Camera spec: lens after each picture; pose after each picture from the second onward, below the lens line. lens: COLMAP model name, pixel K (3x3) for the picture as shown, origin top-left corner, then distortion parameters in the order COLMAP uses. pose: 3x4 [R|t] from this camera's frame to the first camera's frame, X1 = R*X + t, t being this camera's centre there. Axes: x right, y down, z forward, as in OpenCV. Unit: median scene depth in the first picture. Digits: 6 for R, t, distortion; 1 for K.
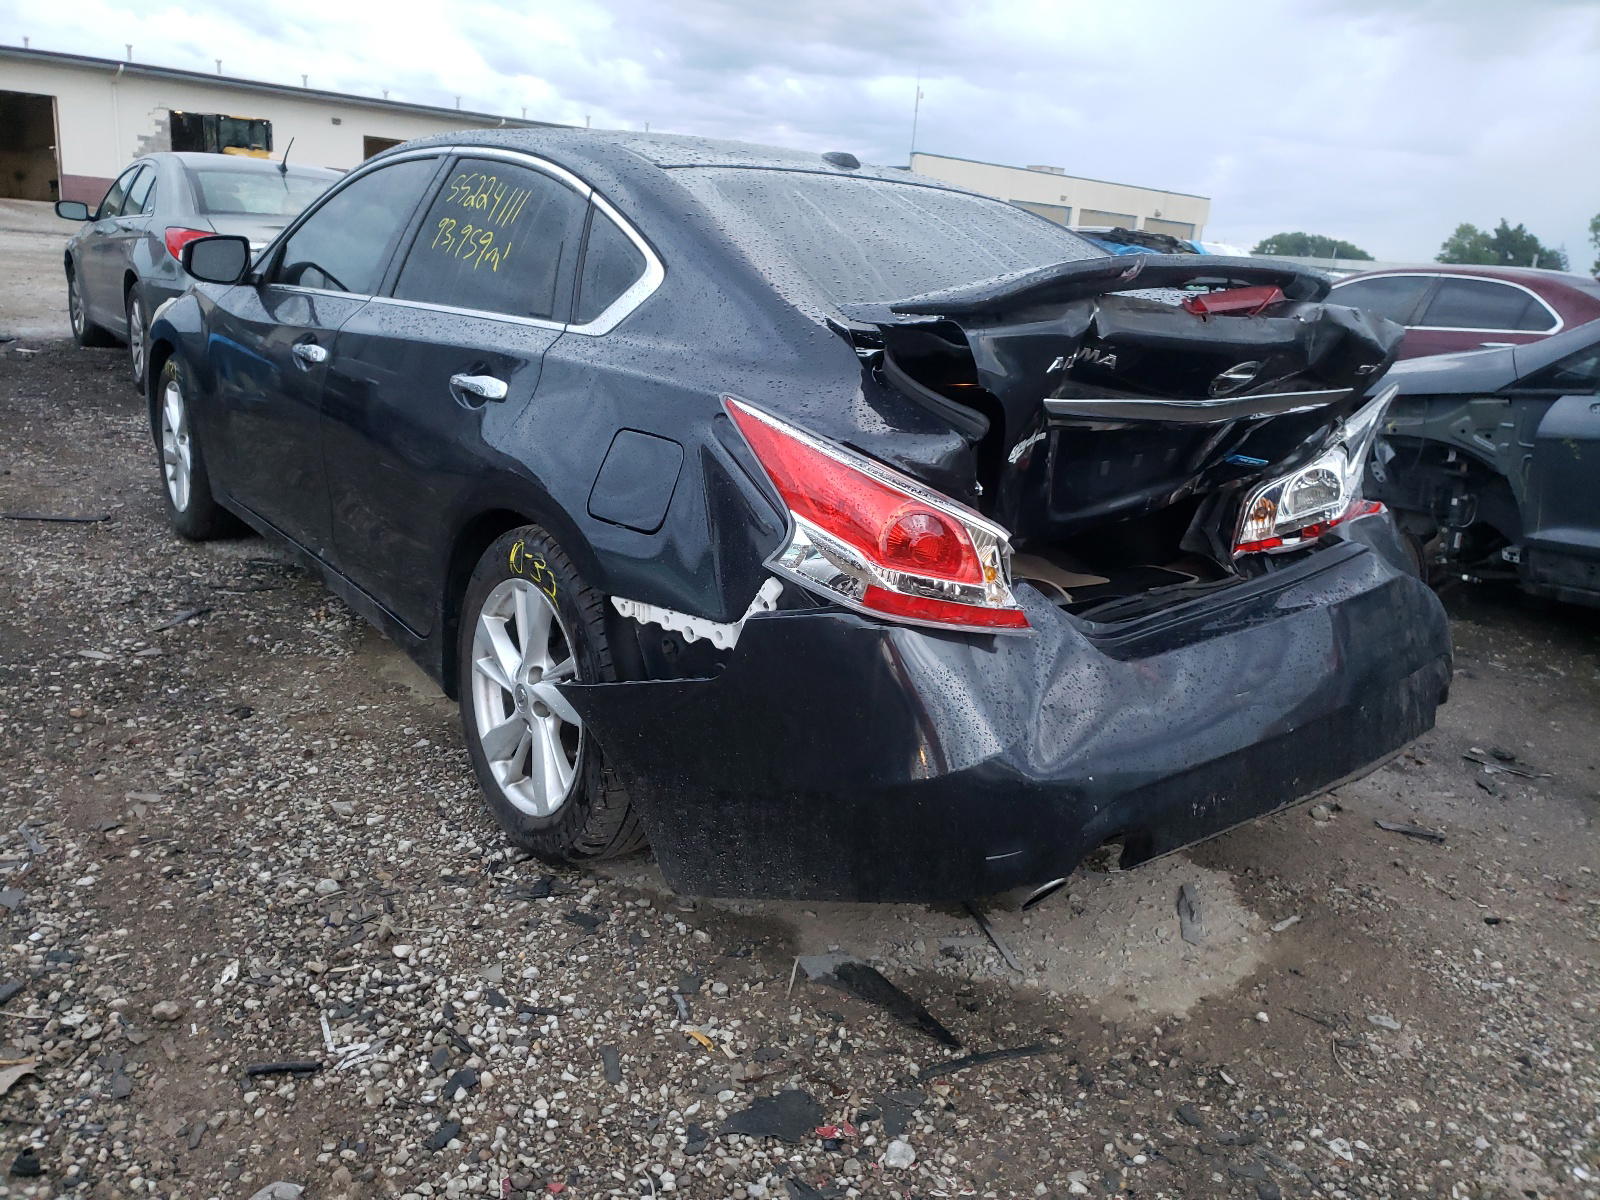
lens RADIAL K [[1233.9, 0, 800.0], [0, 1233.9, 600.0], [0, 0, 1]] dist [-0.029058, 0.062098]
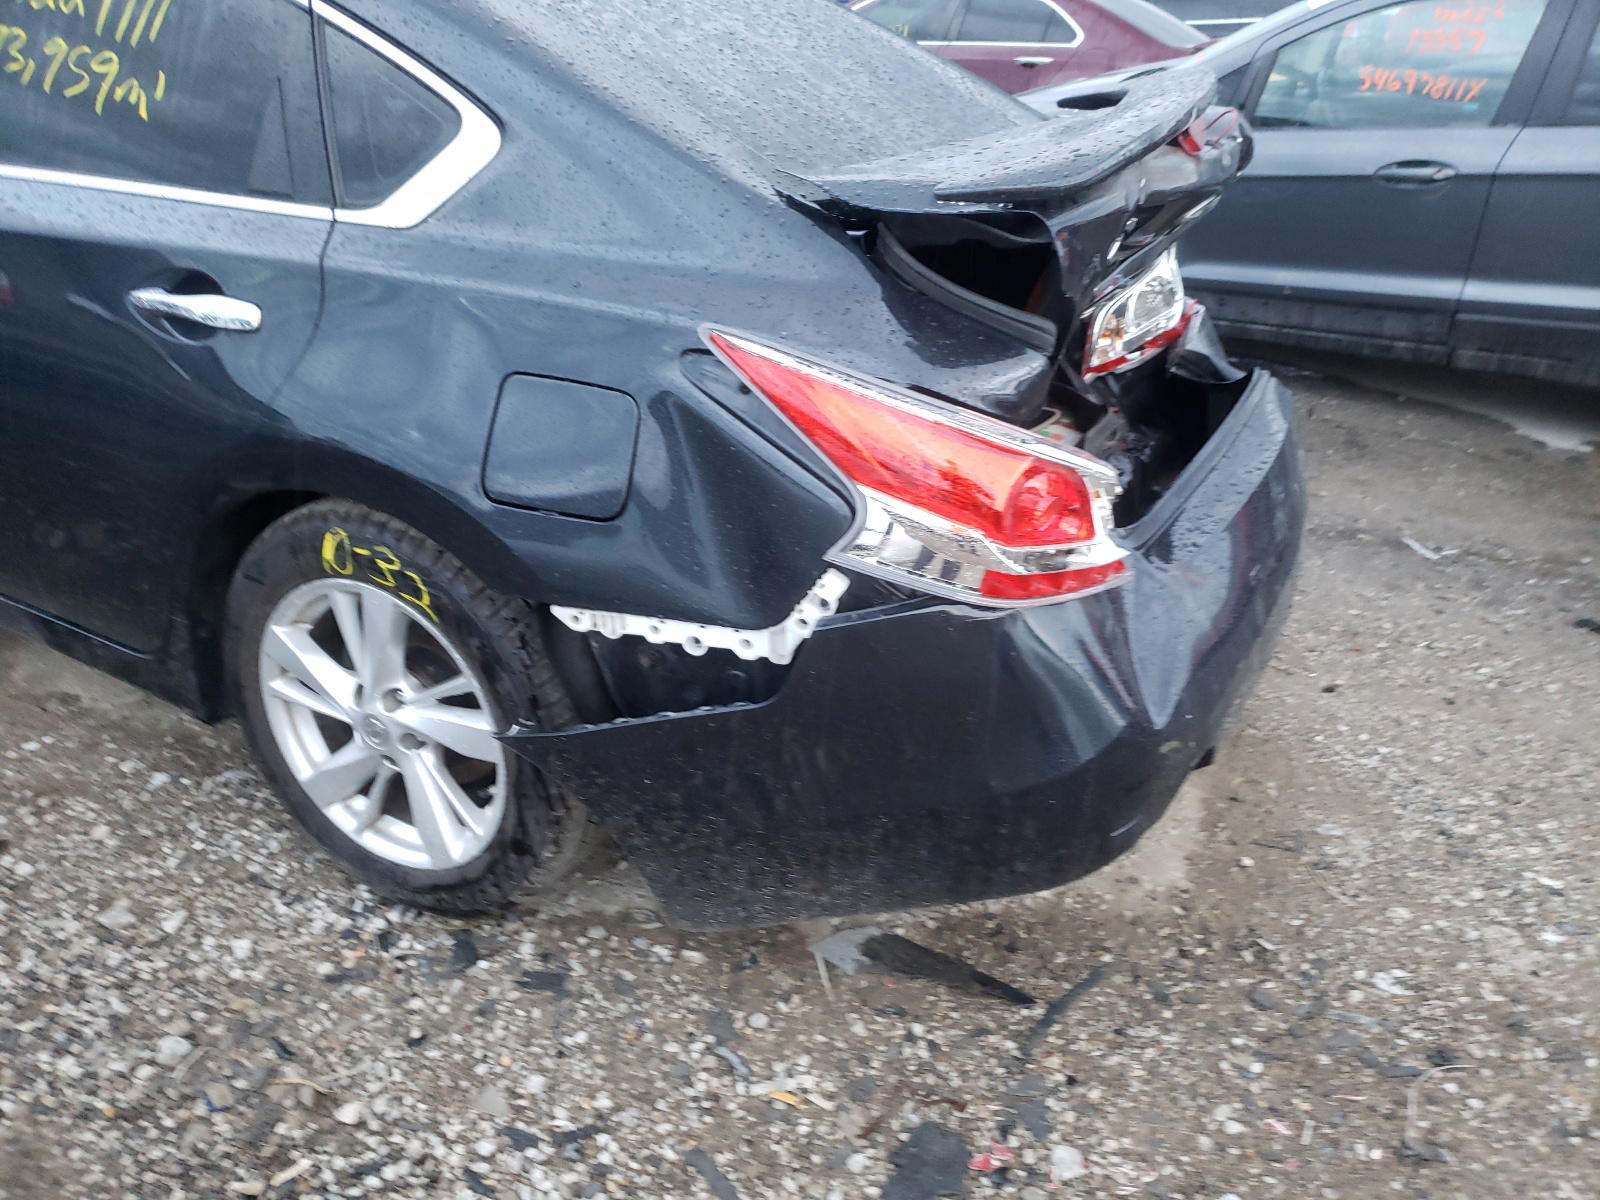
lens RADIAL K [[1233.9, 0, 800.0], [0, 1233.9, 600.0], [0, 0, 1]] dist [-0.029058, 0.062098]
pose [[0.907111, -0.215080, 0.361788, -0.283824], [0.132794, 0.961921, 0.238900, -0.163734], [-0.399394, -0.168665, 0.901131, 0.269354]]
